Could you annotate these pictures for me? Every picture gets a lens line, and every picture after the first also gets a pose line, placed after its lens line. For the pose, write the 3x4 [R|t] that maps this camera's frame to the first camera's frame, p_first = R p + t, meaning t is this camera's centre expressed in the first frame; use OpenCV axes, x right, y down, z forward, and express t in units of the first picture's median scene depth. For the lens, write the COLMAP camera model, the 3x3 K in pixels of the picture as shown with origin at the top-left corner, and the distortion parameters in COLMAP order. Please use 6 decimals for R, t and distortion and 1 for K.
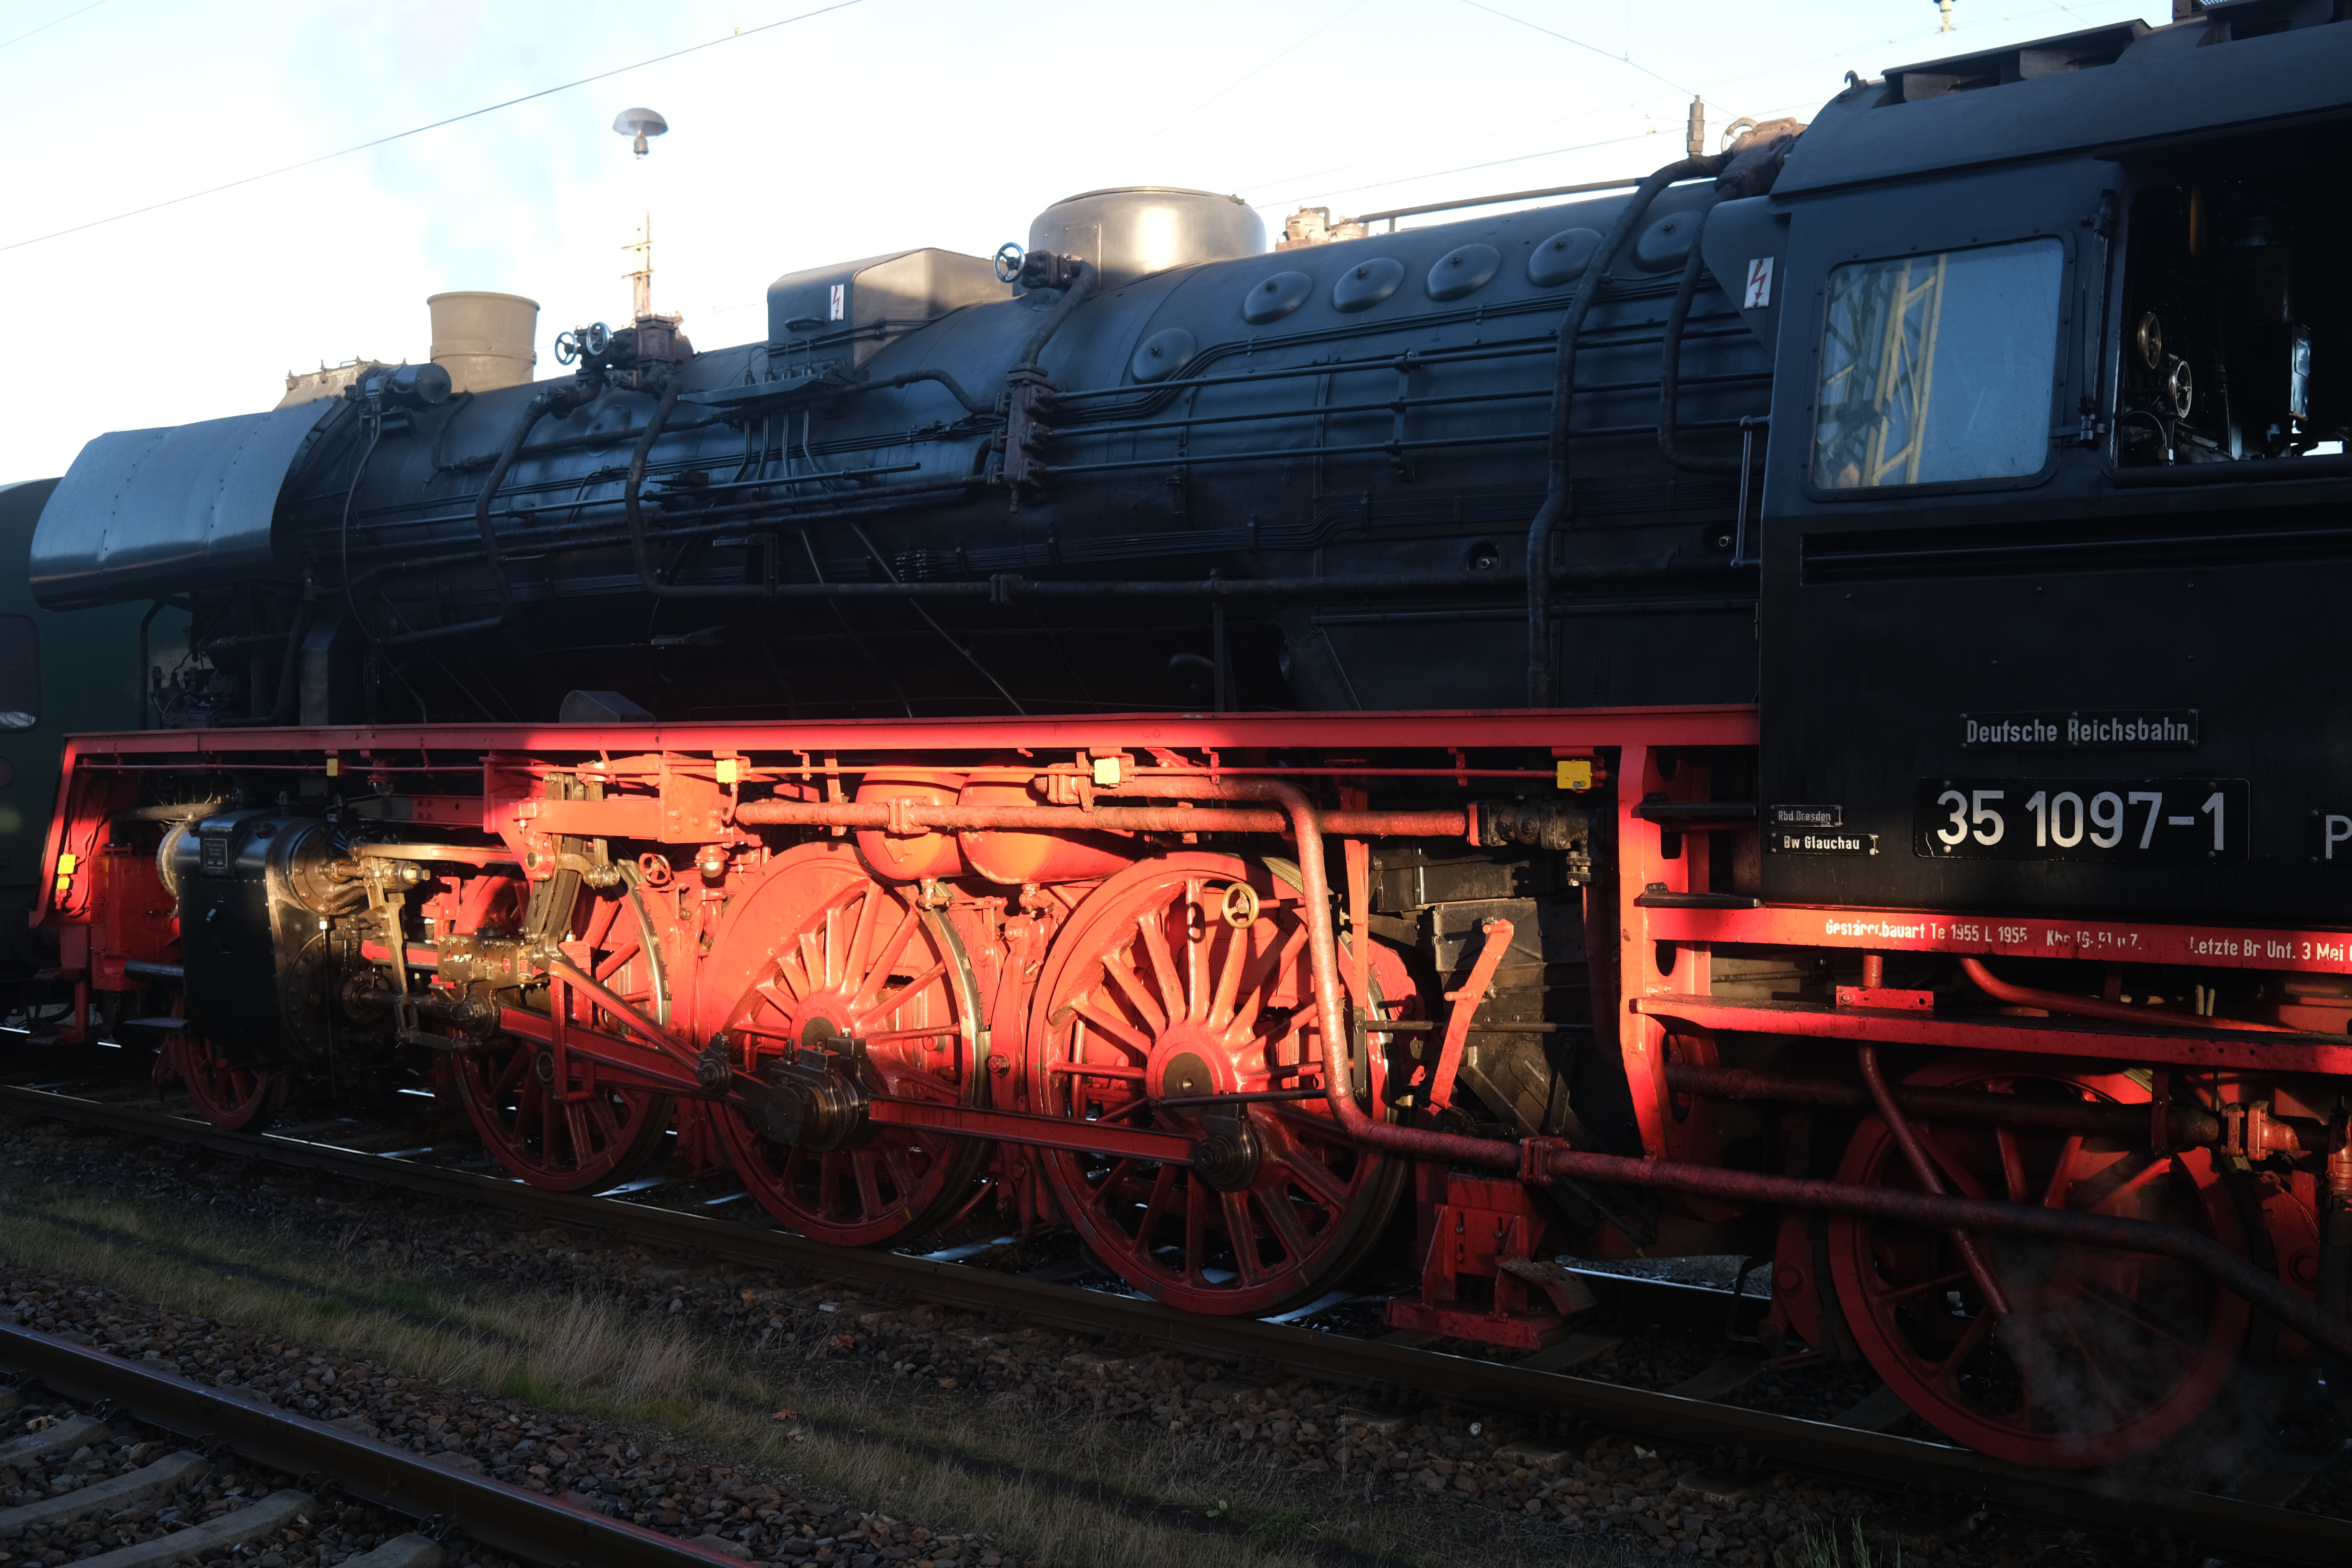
lens RADIAL K [[2401.1, 0, 1176.0], [0, 2401.1, 780.8], [0, 0, 1]] dist [-0.025469, 0.000000]
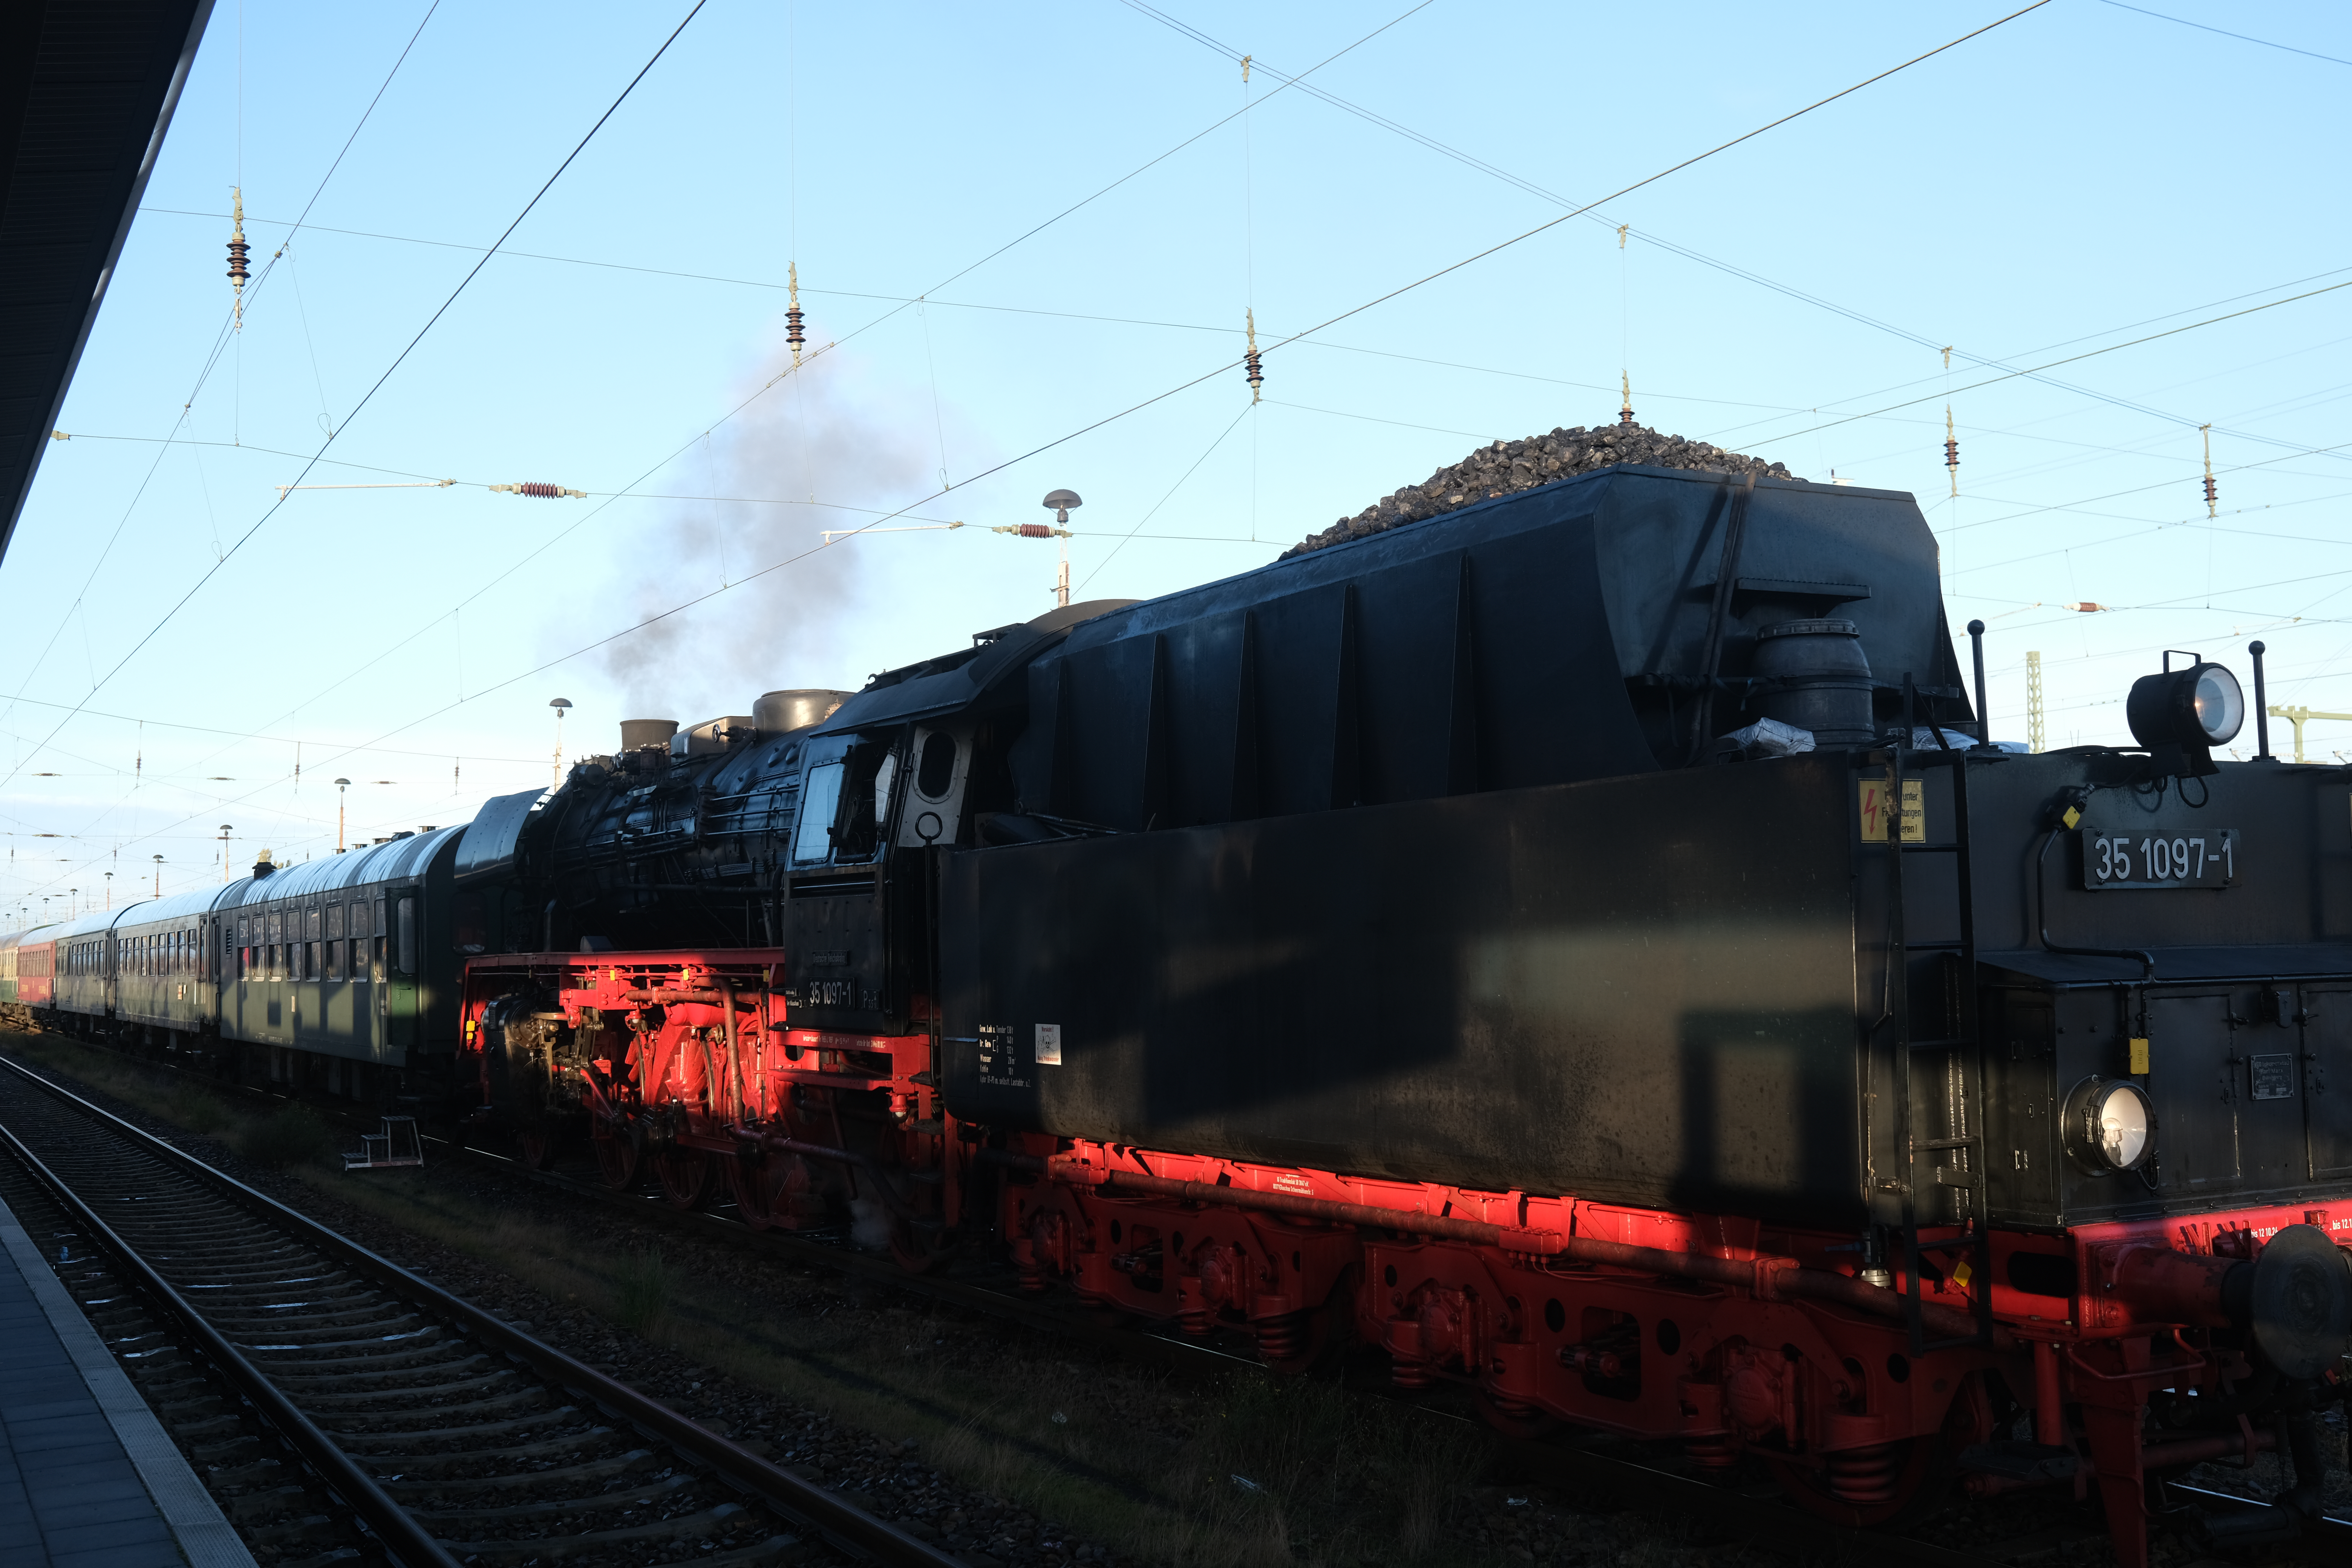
lens RADIAL K [[2401.1, 0, 1175.5], [0, 2401.1, 781.6], [0, 0, 1]] dist [-0.025469, 0.000000]
pose [[0.932271, -0.037184, -0.359845, 0.944894], [0.008337, 0.996648, -0.081389, 0.001705], [0.361665, 0.072877, 0.929456, -0.724311]]
